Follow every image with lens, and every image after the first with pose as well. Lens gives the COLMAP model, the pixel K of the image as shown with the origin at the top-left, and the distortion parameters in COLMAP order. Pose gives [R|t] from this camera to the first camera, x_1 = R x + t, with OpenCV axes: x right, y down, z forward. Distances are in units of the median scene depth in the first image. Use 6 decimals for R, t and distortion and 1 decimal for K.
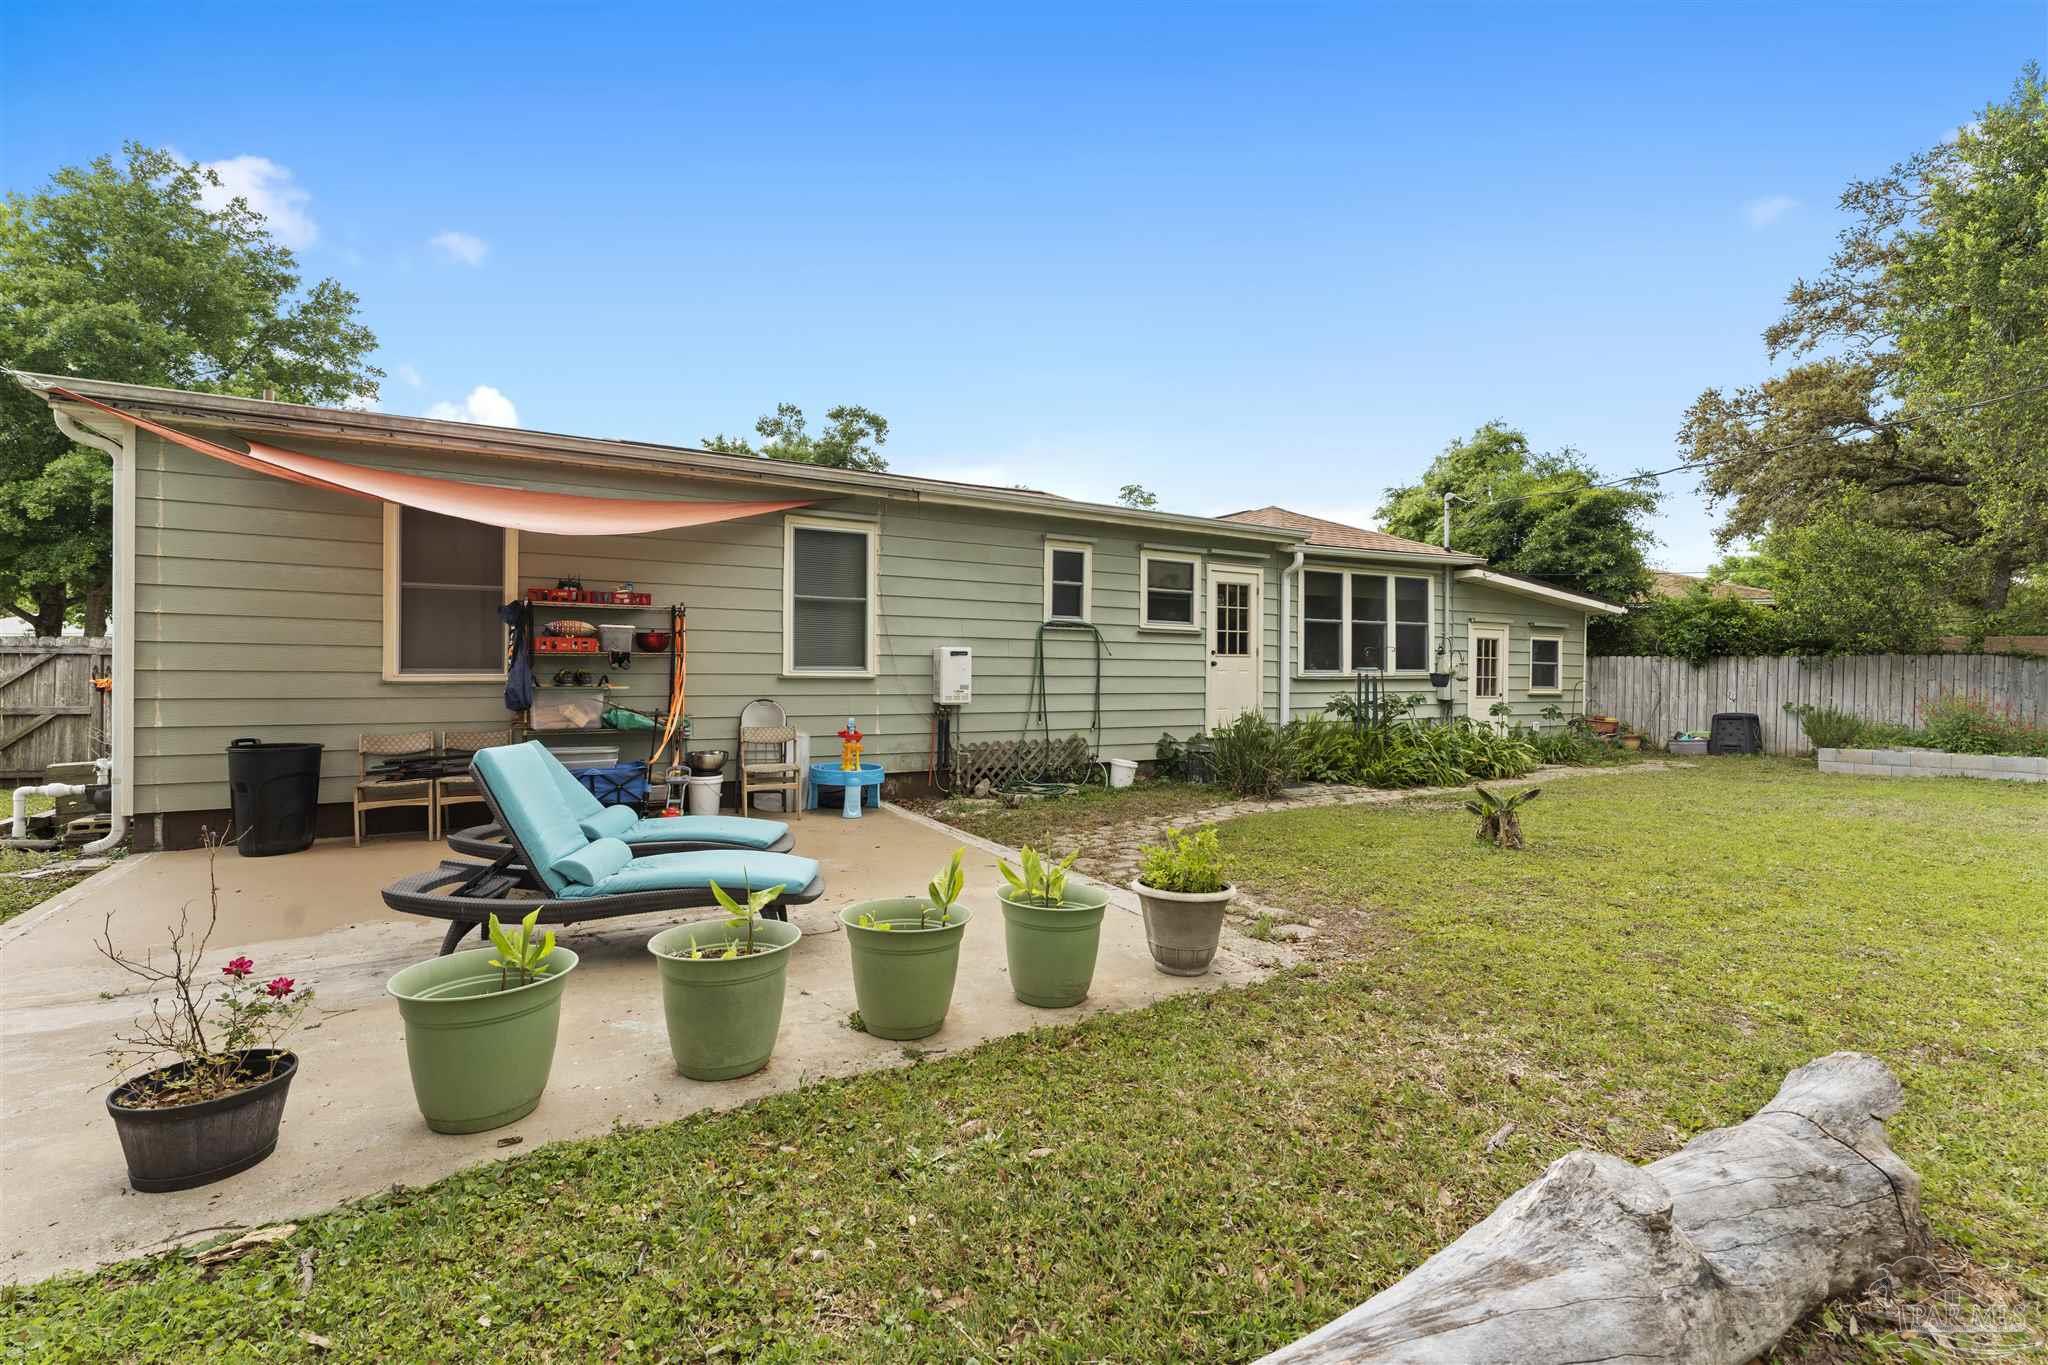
lens RADIAL K [[910.0, 0, 1026.4], [0, 910.0, 676.2], [0, 0, 1]] dist [-0.007371, -0.000189]
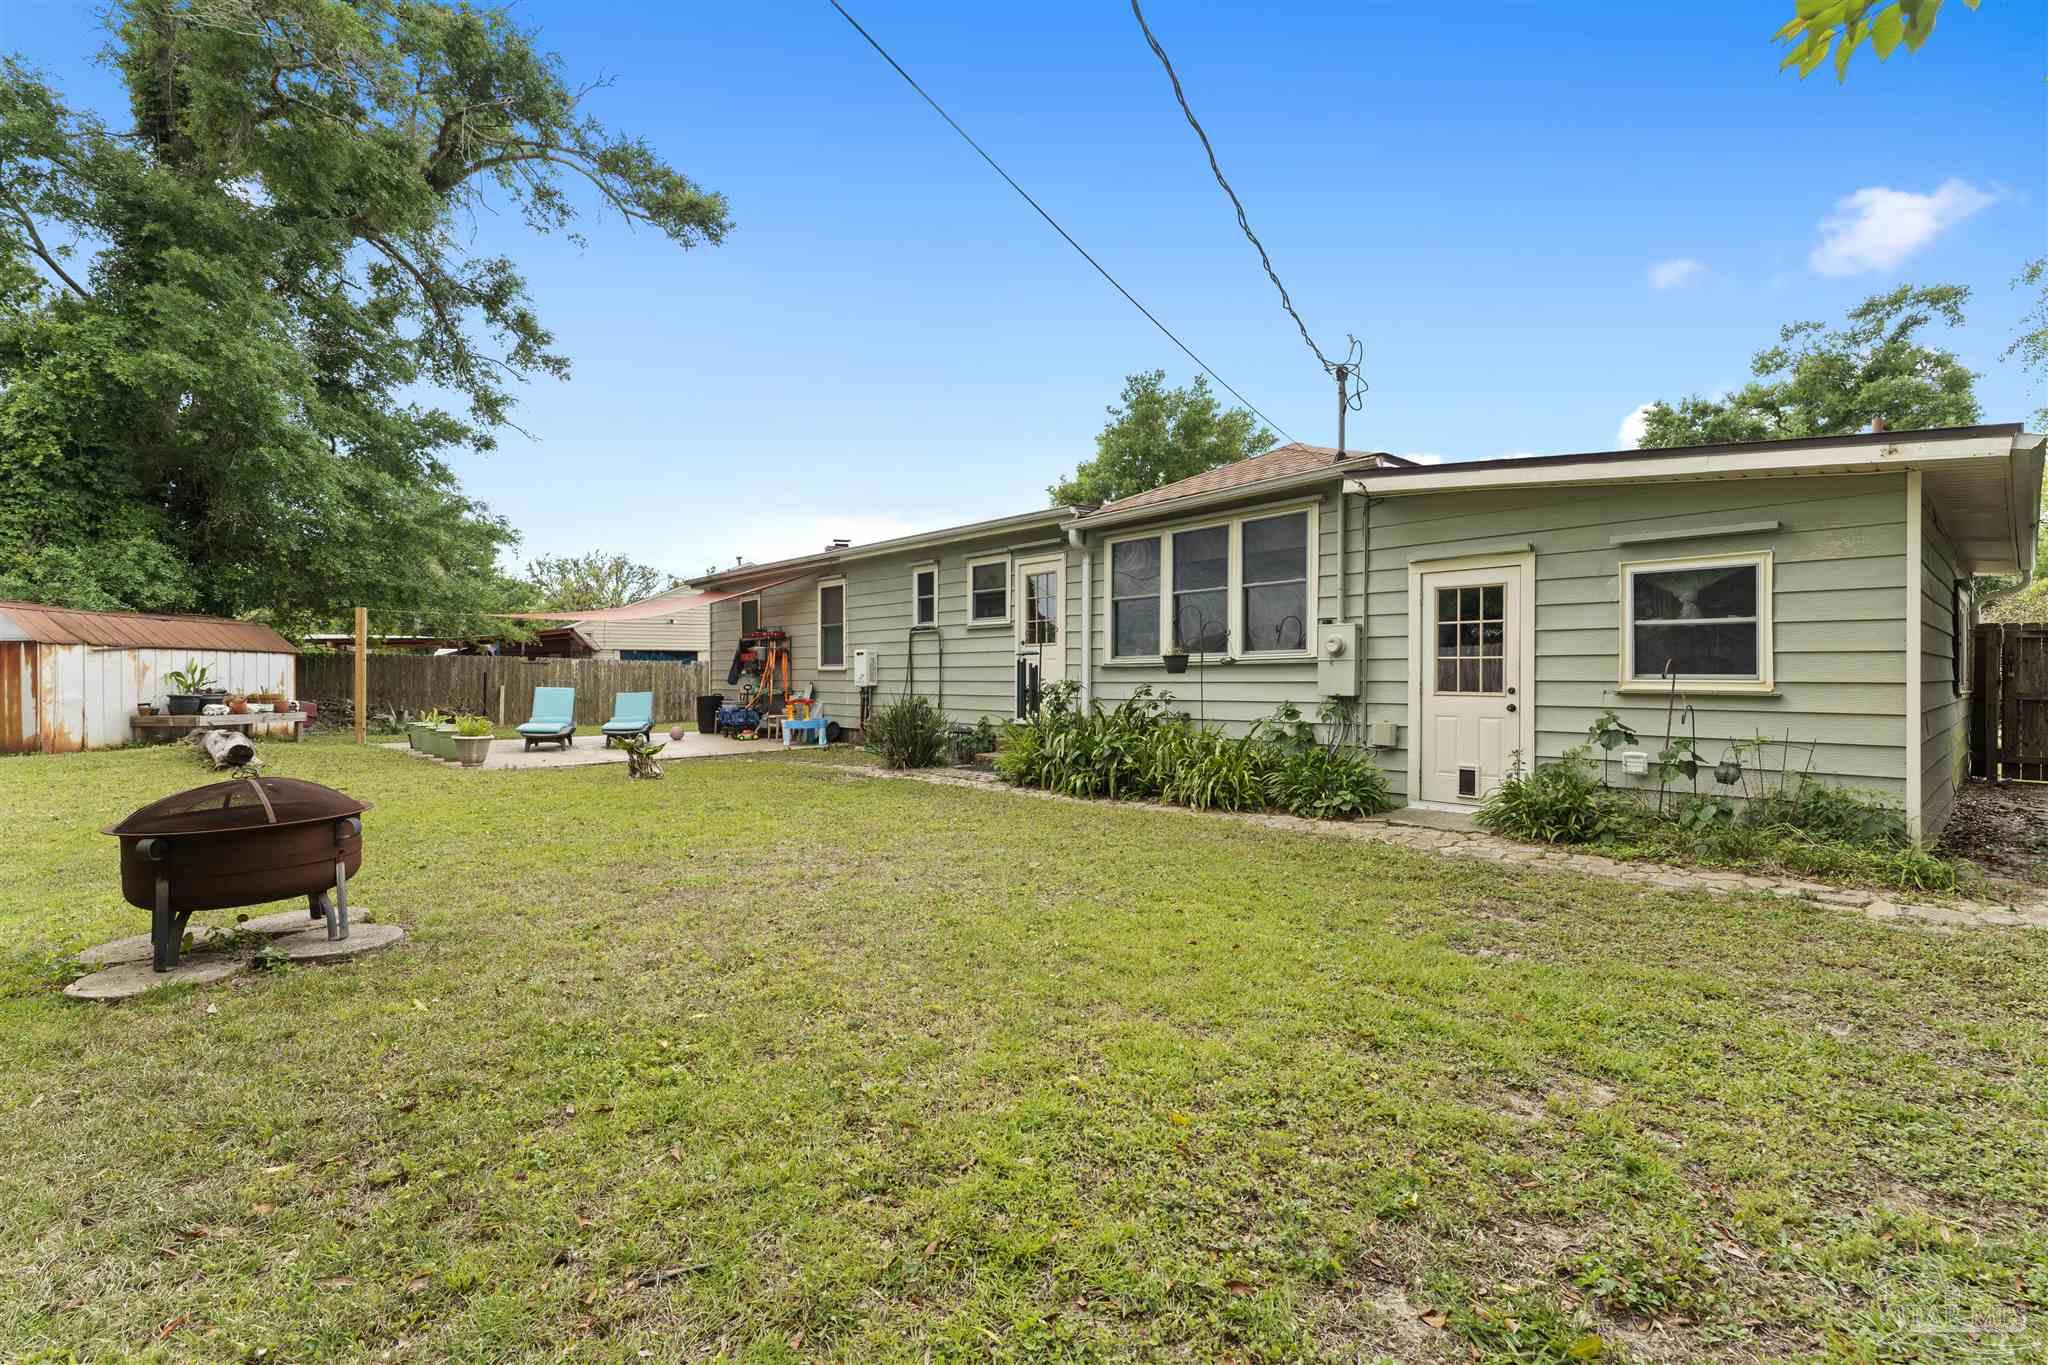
lens RADIAL K [[910.0, 0, 1026.6], [0, 910.0, 687.7], [0, 0, 1]] dist [-0.007371, -0.000189]
pose [[0.207135, 0.001762, -0.978311, 1.273476], [-0.004586, 0.999989, 0.000830, 0.025688], [0.978302, 0.004315, 0.207141, 0.811632]]
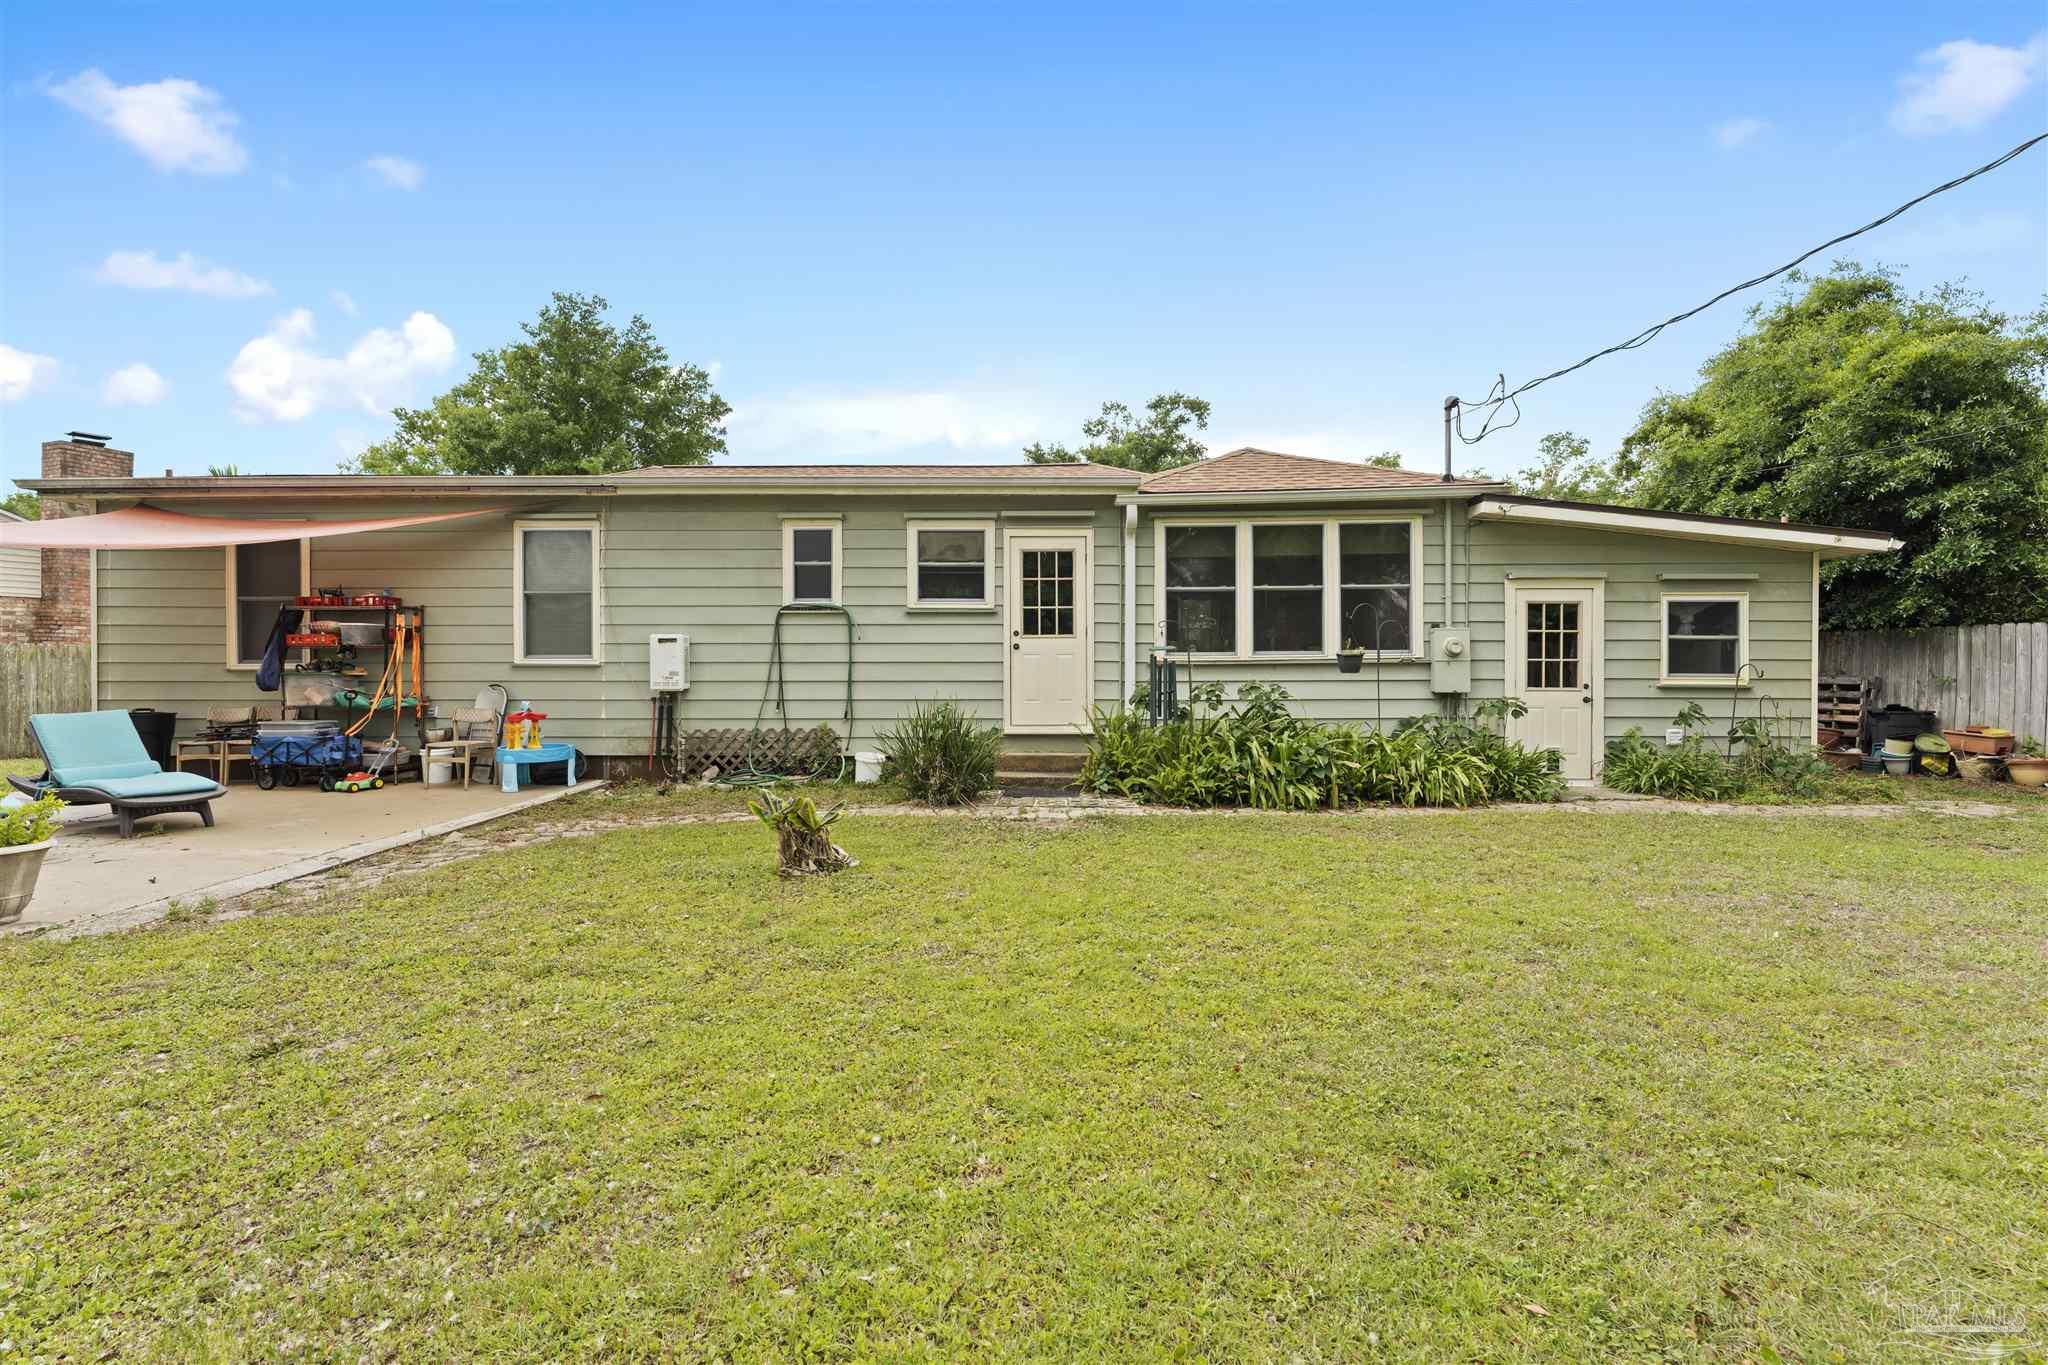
lens RADIAL K [[924.2, 0, 1027.6], [0, 924.2, 678.6], [0, 0, 1]] dist [-0.003148, -0.000826]
pose [[0.858008, -0.003520, -0.513624, 0.678143], [0.005302, 0.999984, 0.002004, 0.014973], [0.513609, -0.004442, 0.858013, 0.273510]]
